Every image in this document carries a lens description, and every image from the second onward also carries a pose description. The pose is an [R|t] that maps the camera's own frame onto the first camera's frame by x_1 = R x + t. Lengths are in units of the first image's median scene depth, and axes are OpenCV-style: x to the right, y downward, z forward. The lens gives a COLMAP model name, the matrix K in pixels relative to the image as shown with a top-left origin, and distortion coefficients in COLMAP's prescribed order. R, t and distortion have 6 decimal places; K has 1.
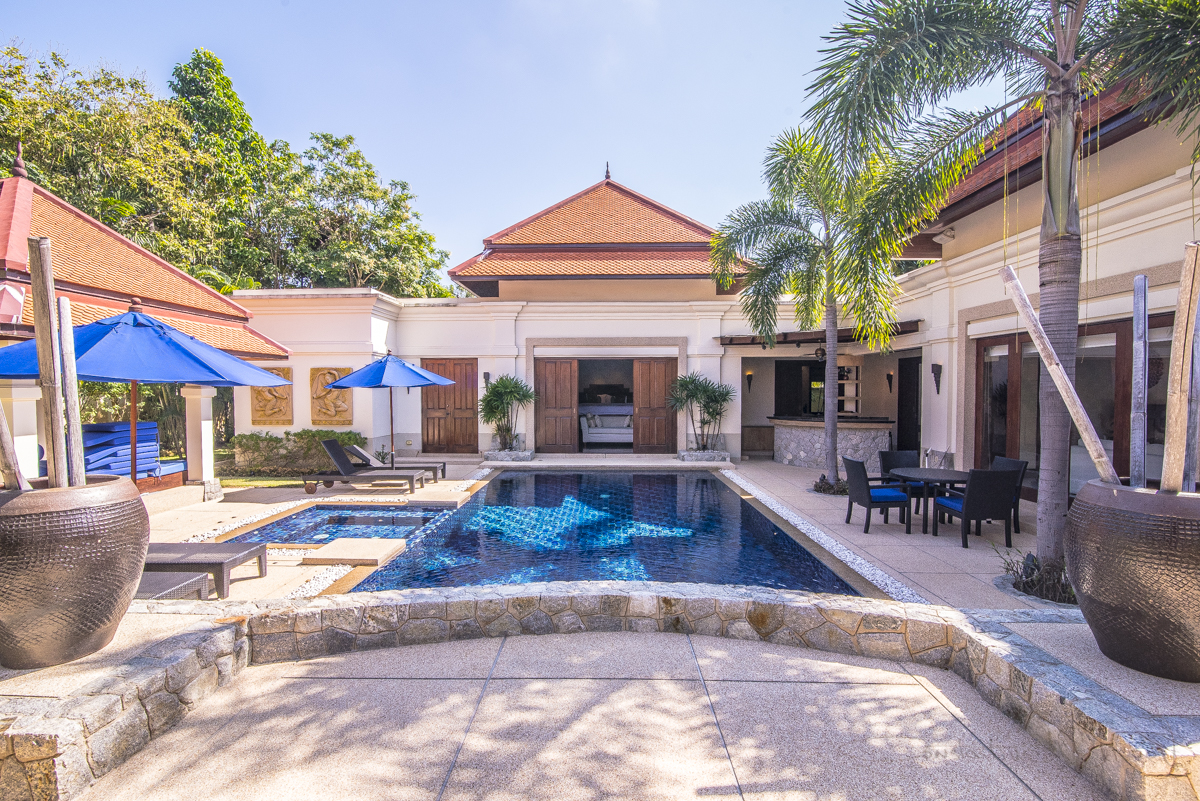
lens RADIAL K [[562.9, 0, 598.6], [0, 562.9, 404.1], [0, 0, 1]] dist [-0.019169, 0.000647]
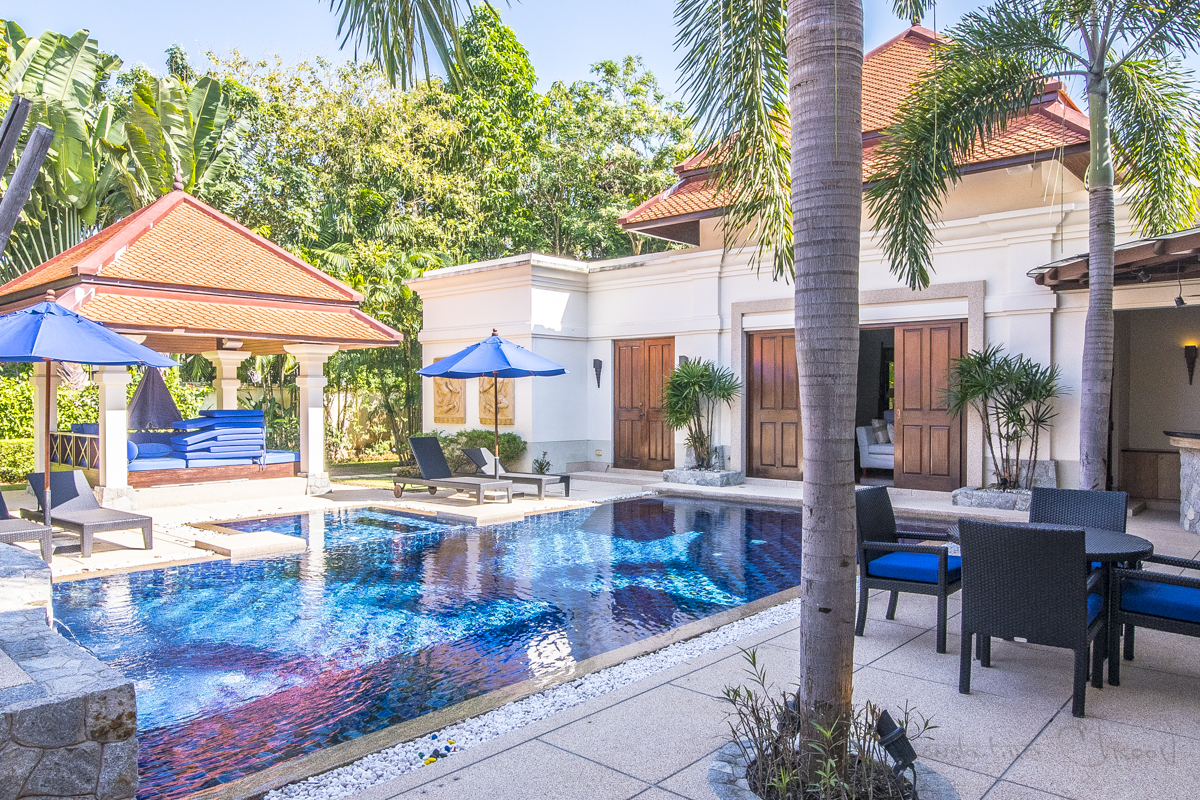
lens RADIAL K [[854.5, 0, 597.6], [0, 854.5, 401.7], [0, 0, 1]] dist [-0.003405, -0.000643]
pose [[0.759438, 0.003489, -0.650571, 0.412184], [-0.017138, 0.999746, -0.014645, 0.017608], [0.650354, 0.022272, 0.759304, 0.130863]]
